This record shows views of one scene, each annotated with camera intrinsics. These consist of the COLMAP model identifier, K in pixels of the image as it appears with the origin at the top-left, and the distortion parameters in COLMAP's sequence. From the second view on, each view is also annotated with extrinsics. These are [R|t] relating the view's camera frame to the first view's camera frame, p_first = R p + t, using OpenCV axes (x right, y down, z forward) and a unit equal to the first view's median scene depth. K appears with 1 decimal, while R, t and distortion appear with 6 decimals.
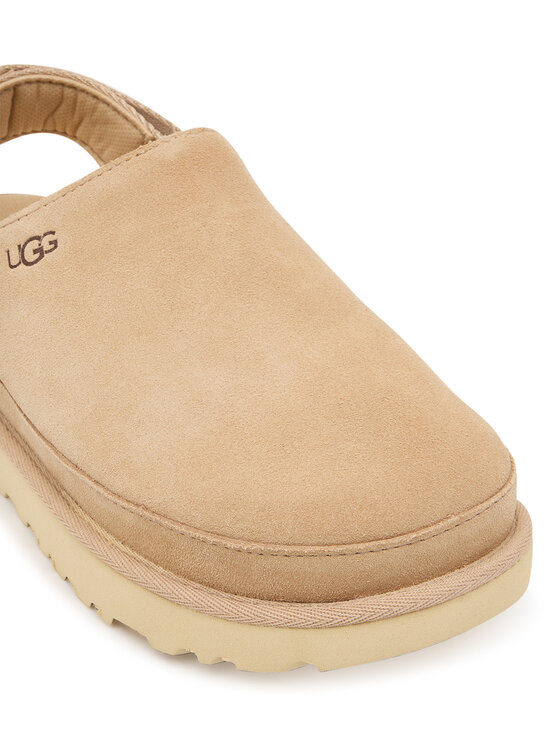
lens RADIAL K [[1957.9, 0, 280.0], [0, 1957.9, 373.0], [0, 0, 1]] dist [-0.081606, -0.291002]
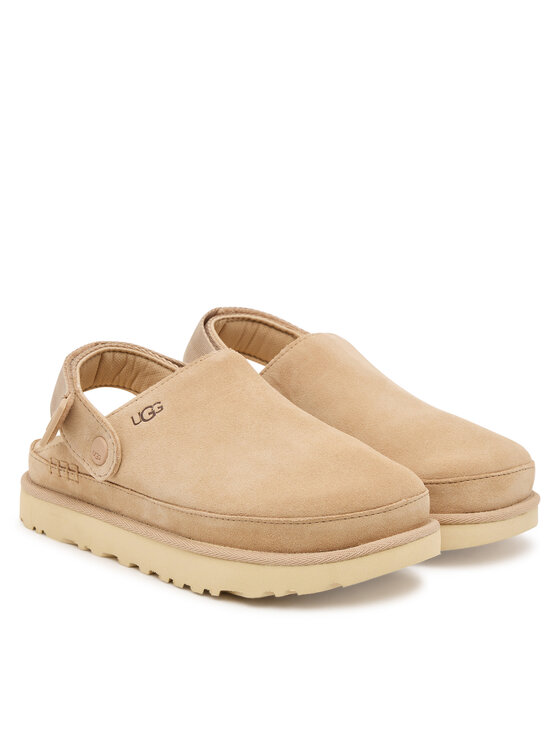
lens RADIAL K [[2193.6, 0, 280.0], [0, 2193.6, 373.0], [0, 0, 1]] dist [-0.010412, -0.028935]
pose [[0.983584, -0.051645, 0.172900, -0.358292], [0.102134, 0.949250, -0.297476, 0.523921], [-0.148763, 0.310252, 0.938943, -0.952940]]
